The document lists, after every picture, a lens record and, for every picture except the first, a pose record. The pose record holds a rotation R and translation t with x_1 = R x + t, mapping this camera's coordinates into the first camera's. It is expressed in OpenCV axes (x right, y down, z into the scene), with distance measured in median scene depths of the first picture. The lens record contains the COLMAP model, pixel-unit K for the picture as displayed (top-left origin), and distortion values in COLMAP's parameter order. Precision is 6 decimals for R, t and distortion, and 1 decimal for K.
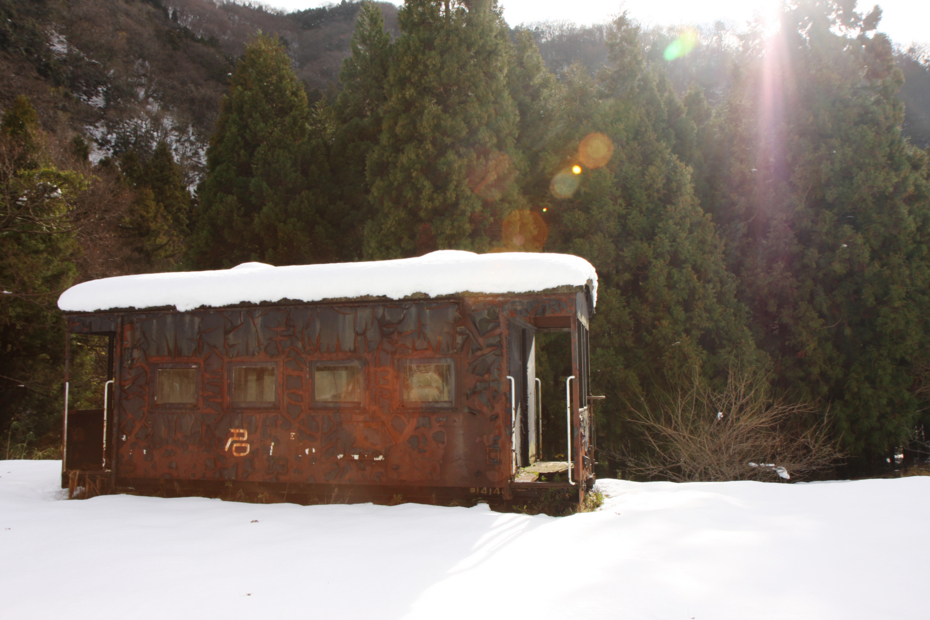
lens RADIAL K [[717.9, 0, 450.5], [0, 717.9, 310.3], [0, 0, 1]] dist [-0.108297, 0.110335]
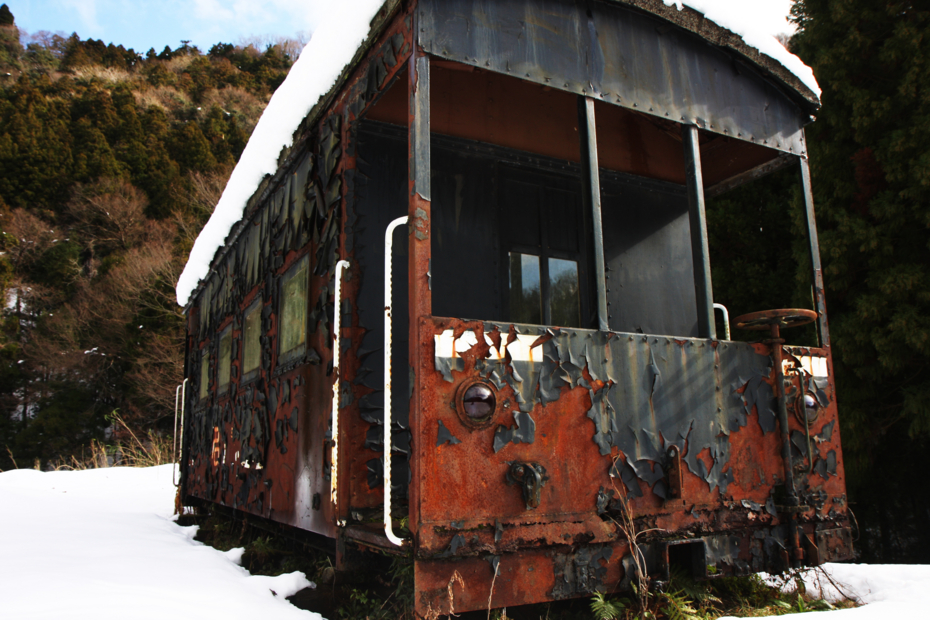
lens RADIAL K [[717.9, 0, 450.5], [0, 717.9, 310.3], [0, 0, 1]] dist [-0.108297, 0.110335]
pose [[0.634473, -0.159888, -0.756228, 0.178744], [0.085201, 0.986876, -0.137170, 0.075436], [0.768235, 0.022600, 0.639769, 0.328170]]
